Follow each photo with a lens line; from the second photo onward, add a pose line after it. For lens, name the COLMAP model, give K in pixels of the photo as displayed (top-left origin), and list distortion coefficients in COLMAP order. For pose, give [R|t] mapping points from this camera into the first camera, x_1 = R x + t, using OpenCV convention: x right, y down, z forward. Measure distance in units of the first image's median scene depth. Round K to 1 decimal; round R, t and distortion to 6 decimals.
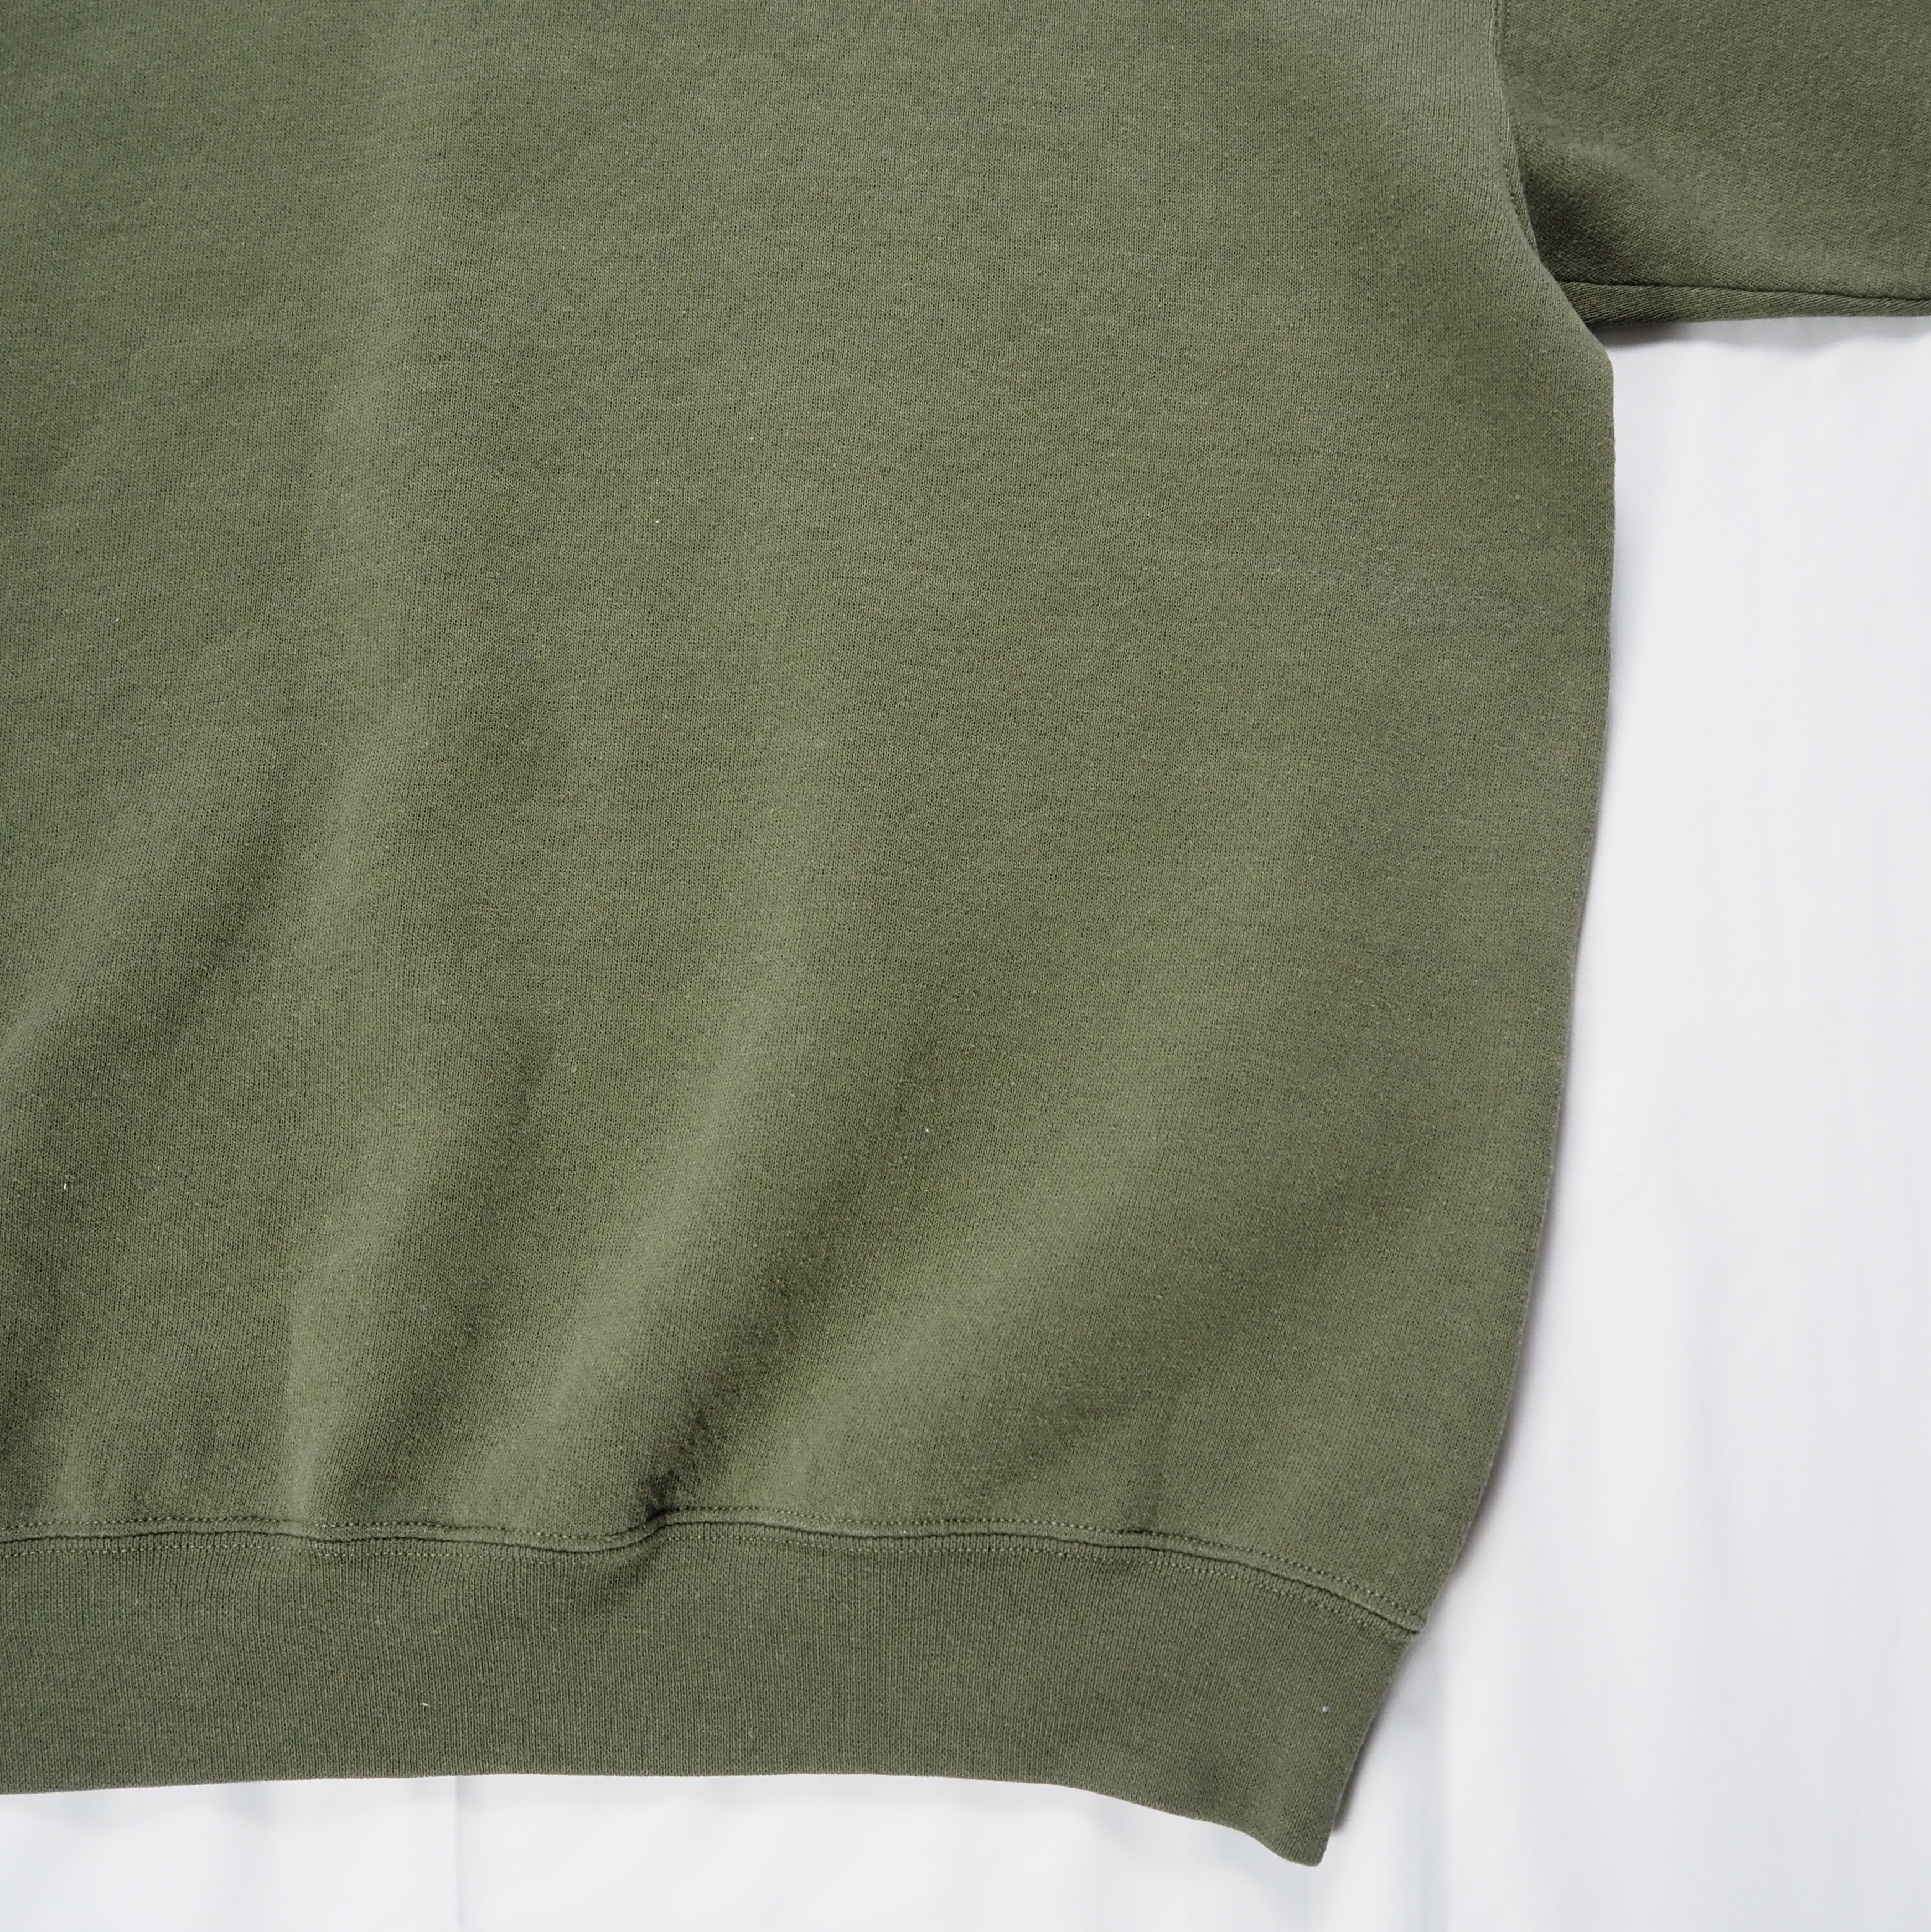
lens RADIAL K [[1482.1, 0, 968.7], [0, 1482.1, 841.1], [0, 0, 1]] dist [-0.012559, 0.003986]
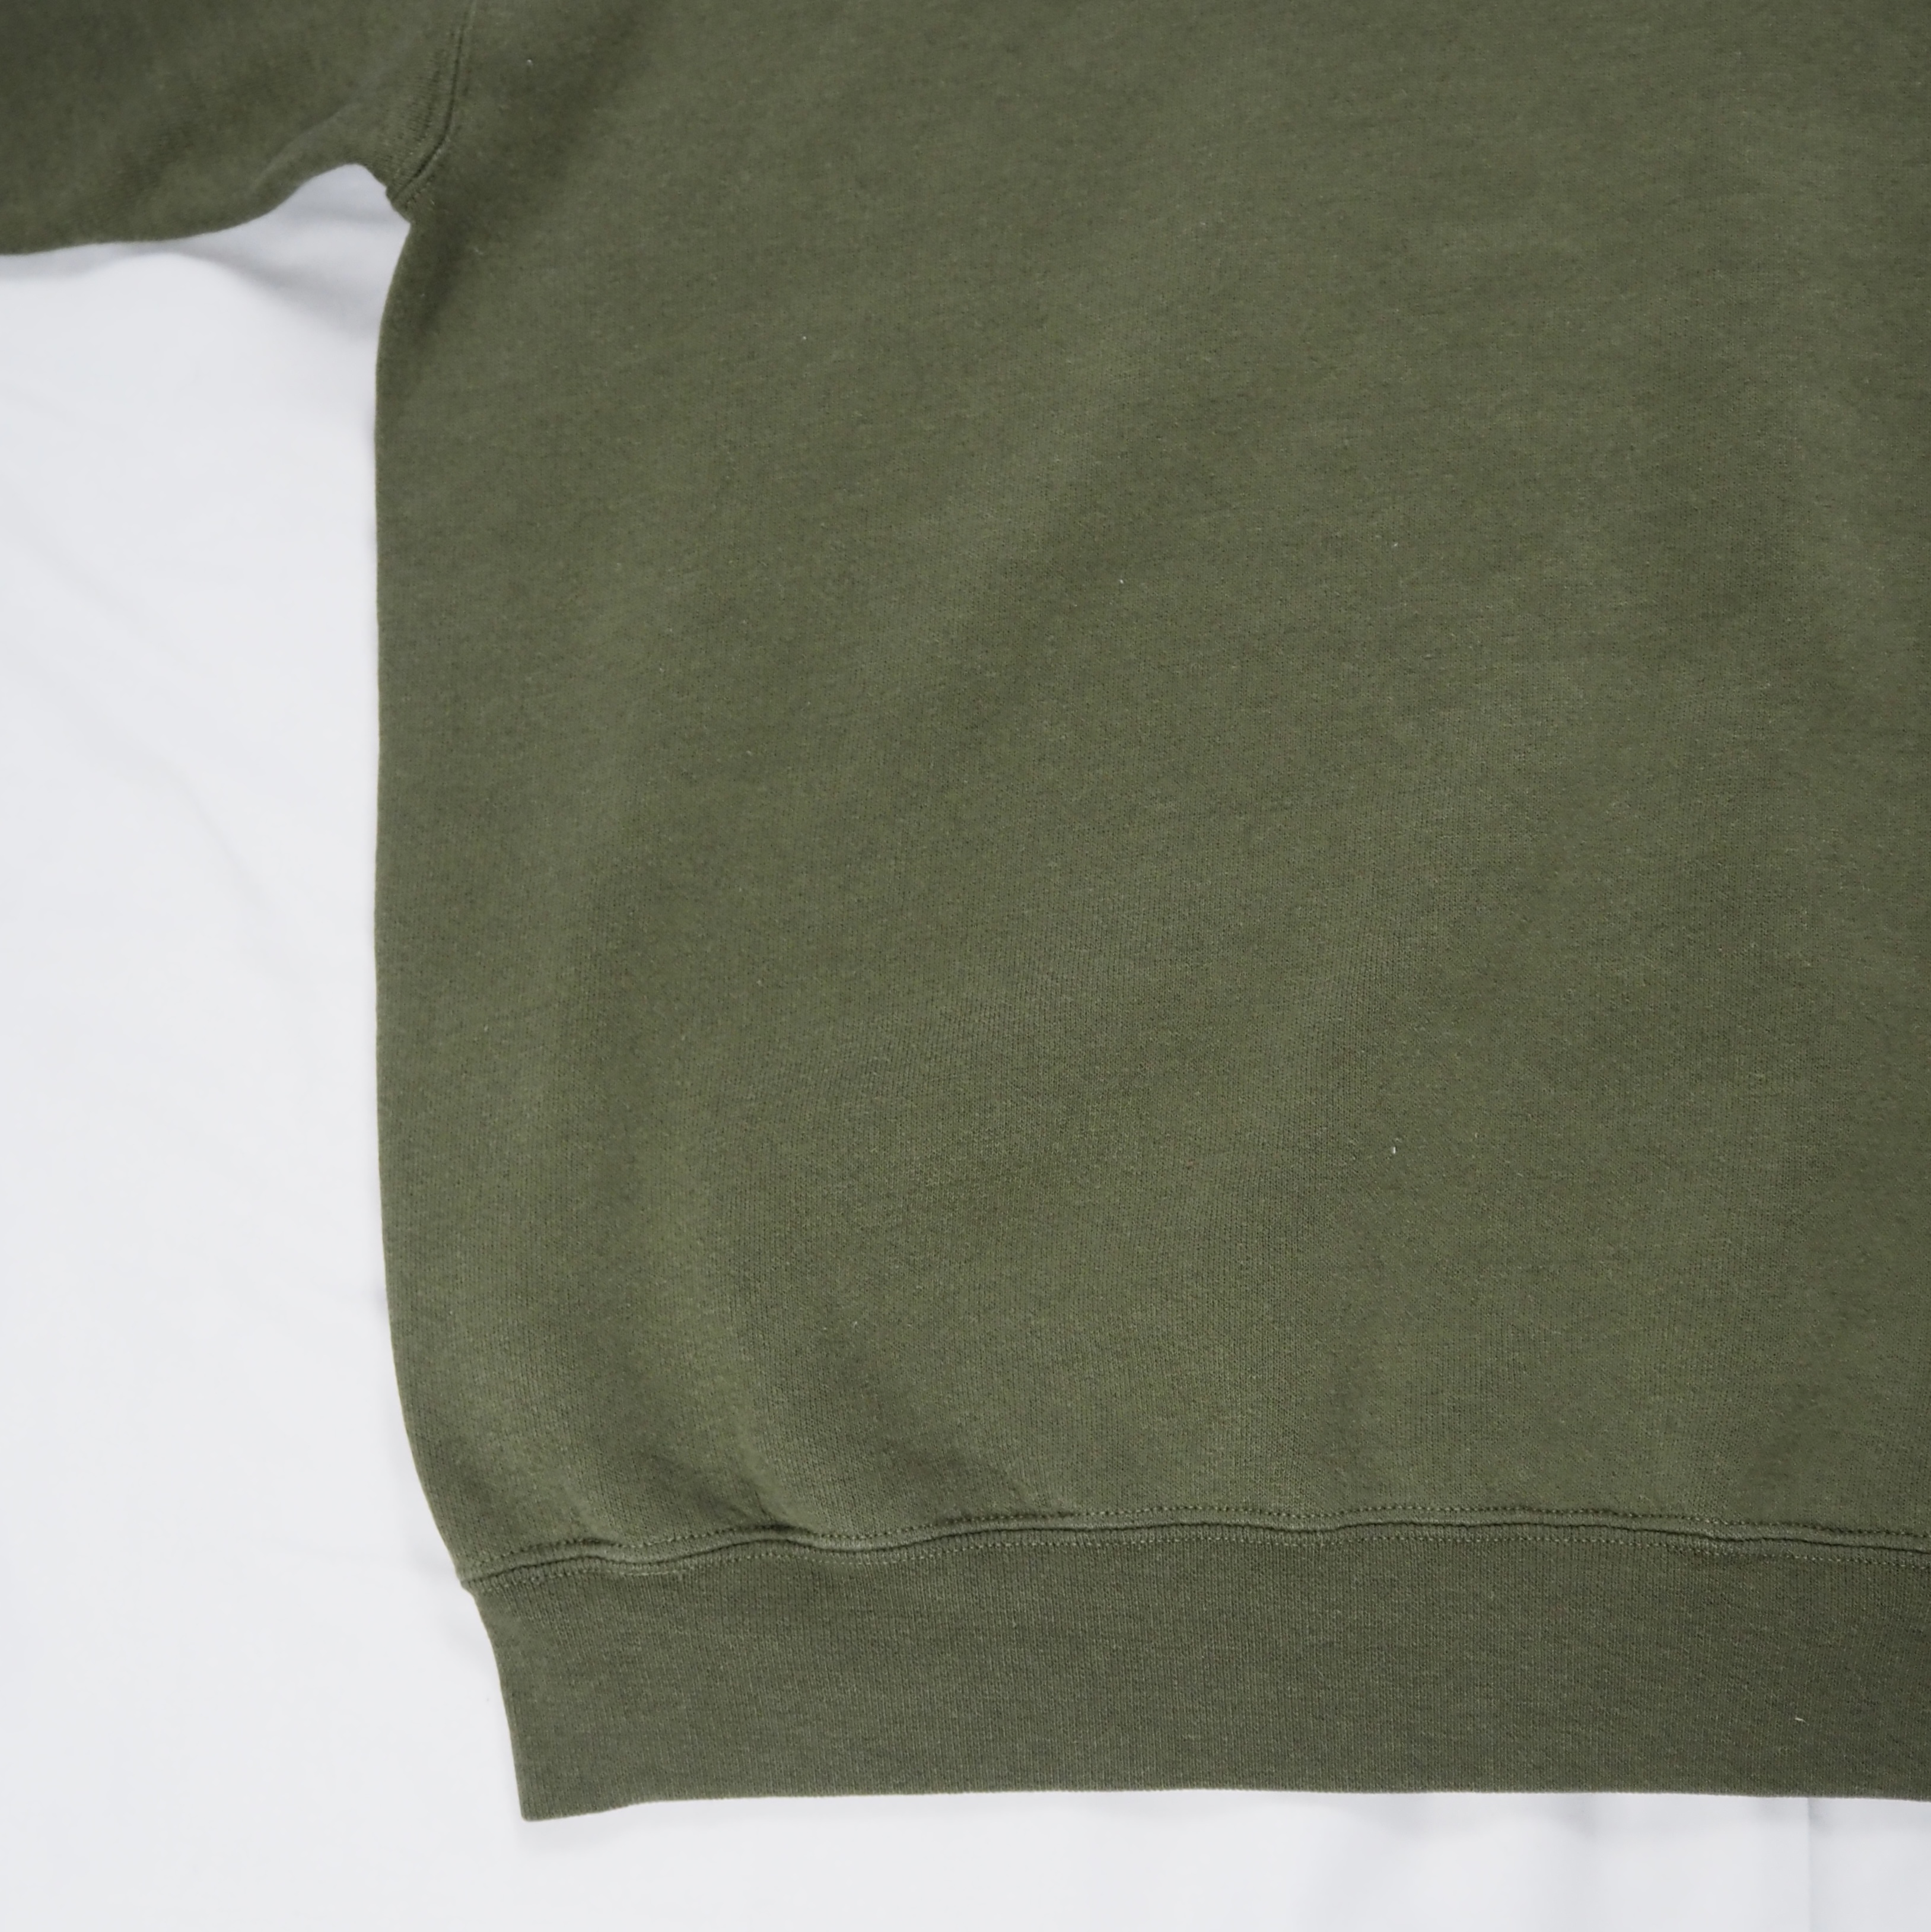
lens RADIAL K [[1503.9, 0, 964.5], [0, 1503.9, 864.4], [0, 0, 1]] dist [-0.011045, 0.002195]
pose [[0.998508, 0.026024, -0.047998, -0.823554], [-0.025106, 0.999492, 0.019623, 0.040620], [0.048484, -0.018388, 0.998655, 0.041476]]
